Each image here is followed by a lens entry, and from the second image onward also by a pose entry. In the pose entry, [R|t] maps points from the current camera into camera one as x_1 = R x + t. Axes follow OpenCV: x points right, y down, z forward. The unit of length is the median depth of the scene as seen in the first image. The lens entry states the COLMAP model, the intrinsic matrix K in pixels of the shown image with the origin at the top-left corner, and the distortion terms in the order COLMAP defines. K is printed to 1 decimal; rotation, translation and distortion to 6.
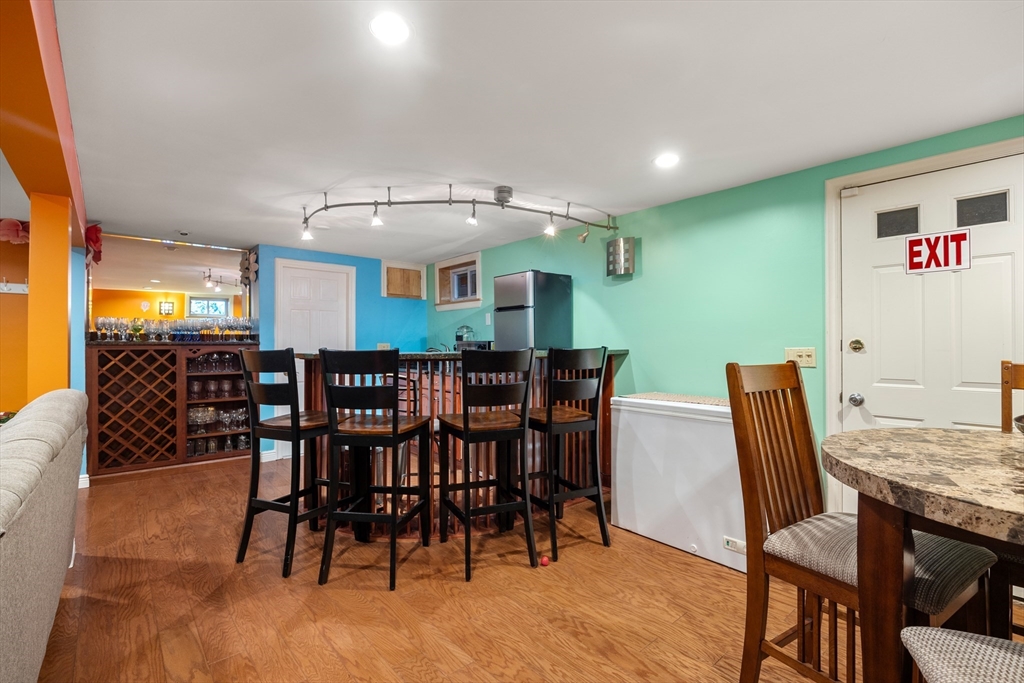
lens RADIAL K [[467.0, 0, 512.4], [0, 467.0, 342.3], [0, 0, 1]] dist [-0.015737, 0.001127]
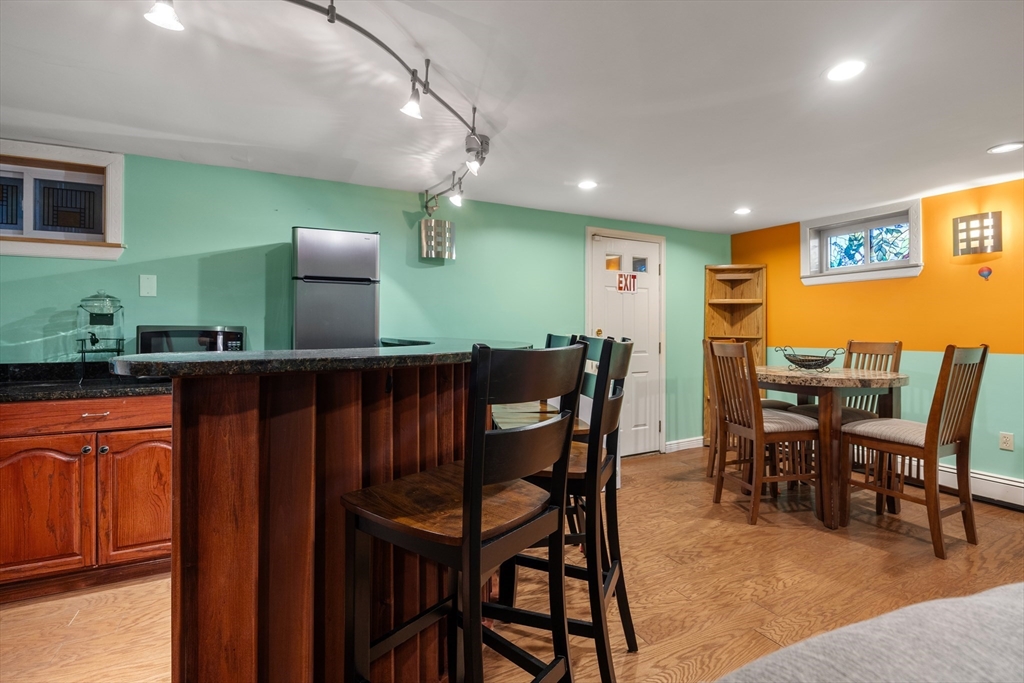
lens RADIAL K [[467.0, 0, 516.8], [0, 467.0, 331.5], [0, 0, 1]] dist [-0.015737, 0.001127]
pose [[0.234072, -0.001071, 0.972219, -1.013584], [-0.003192, 0.999993, 0.001870, 0.000956], [-0.972214, -0.003541, 0.234067, 0.975943]]
